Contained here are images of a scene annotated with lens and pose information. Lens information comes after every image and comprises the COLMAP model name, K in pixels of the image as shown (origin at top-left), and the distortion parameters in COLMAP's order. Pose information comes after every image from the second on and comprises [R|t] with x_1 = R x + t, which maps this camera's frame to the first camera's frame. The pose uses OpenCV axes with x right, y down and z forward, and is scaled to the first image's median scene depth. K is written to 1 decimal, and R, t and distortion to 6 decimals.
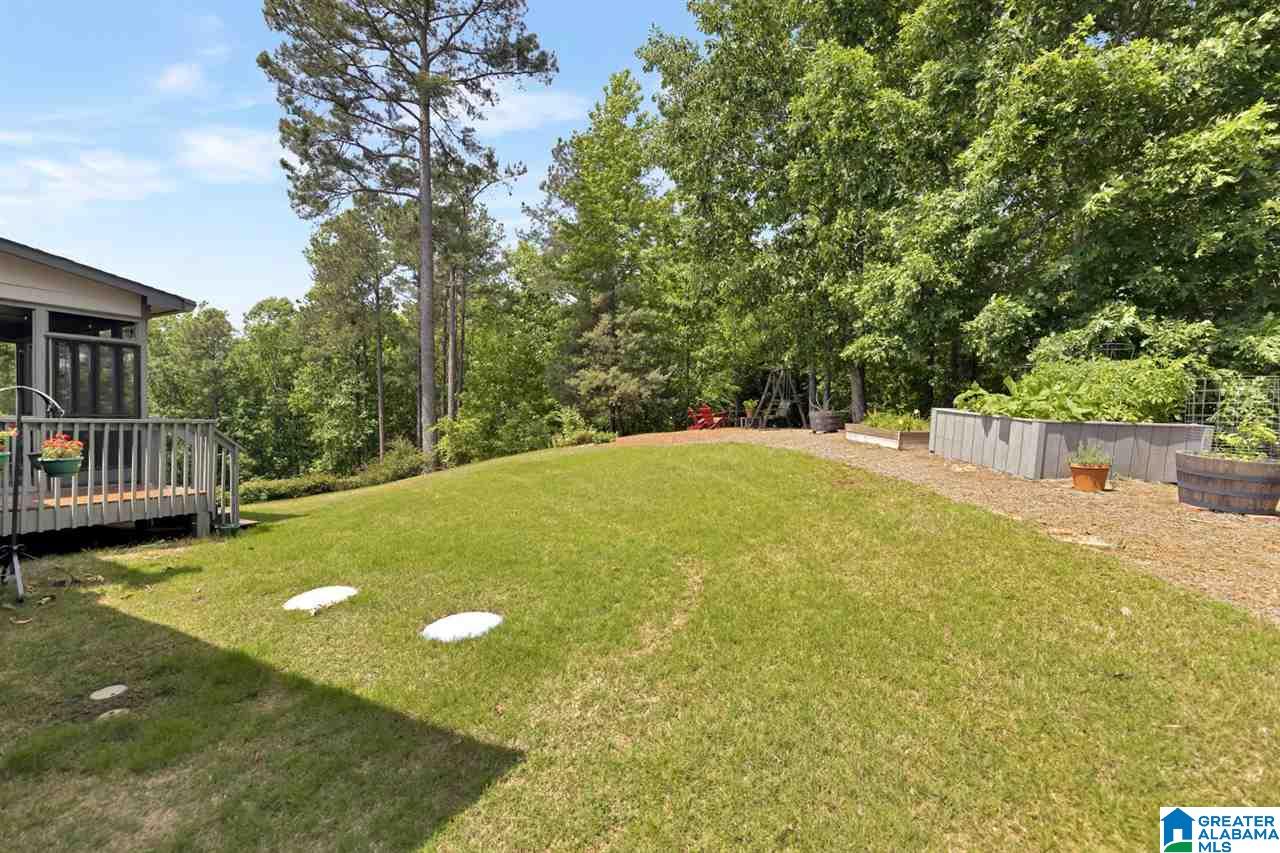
lens RADIAL K [[512.2, 0, 640.0], [0, 512.2, 418.8], [0, 0, 1]] dist [-0.000980, 0.000022]
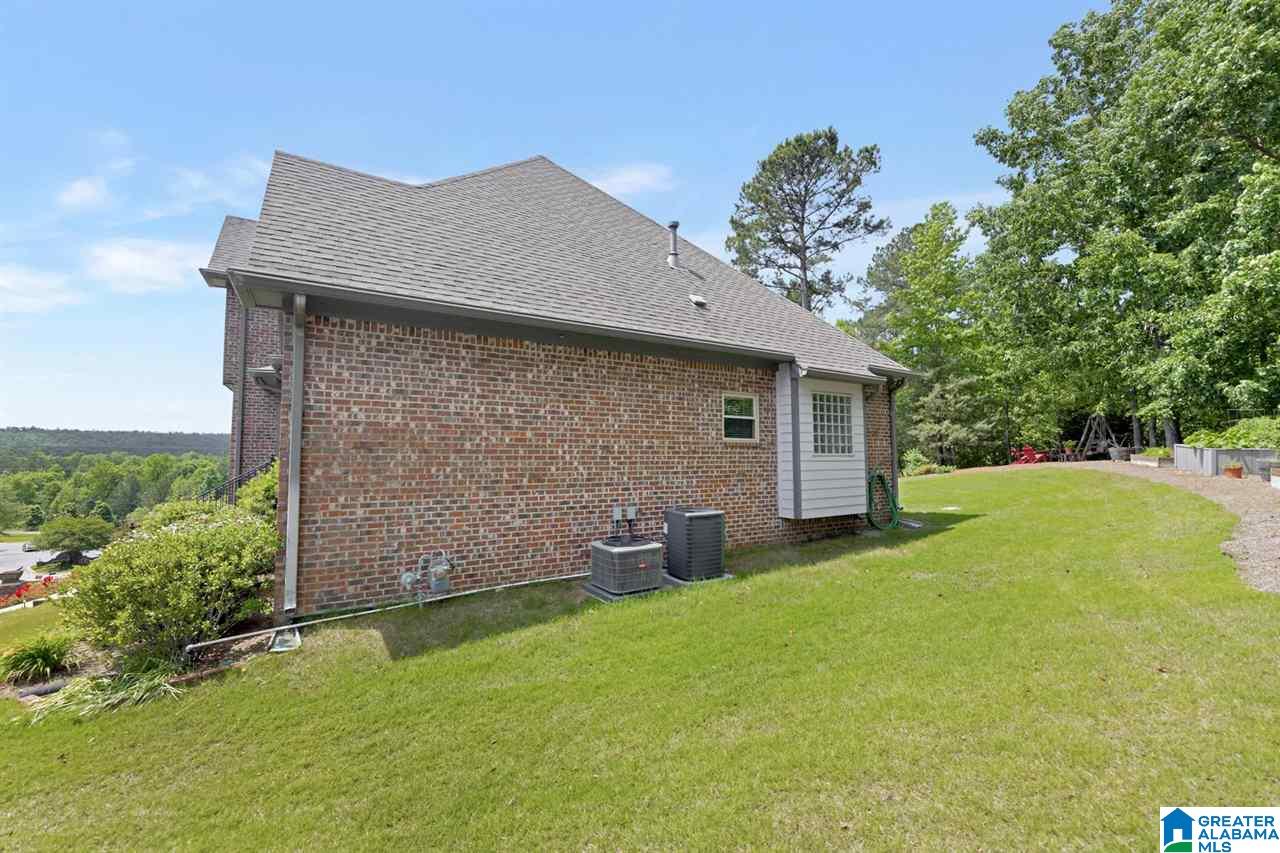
lens RADIAL K [[512.2, 0, 641.1], [0, 512.2, 429.2], [0, 0, 1]] dist [-0.000980, 0.000022]
pose [[0.870657, -0.047695, -0.489573, -0.093559], [0.014723, 0.997369, -0.070981, 0.010710], [0.491670, 0.054592, 0.869069, -0.653004]]
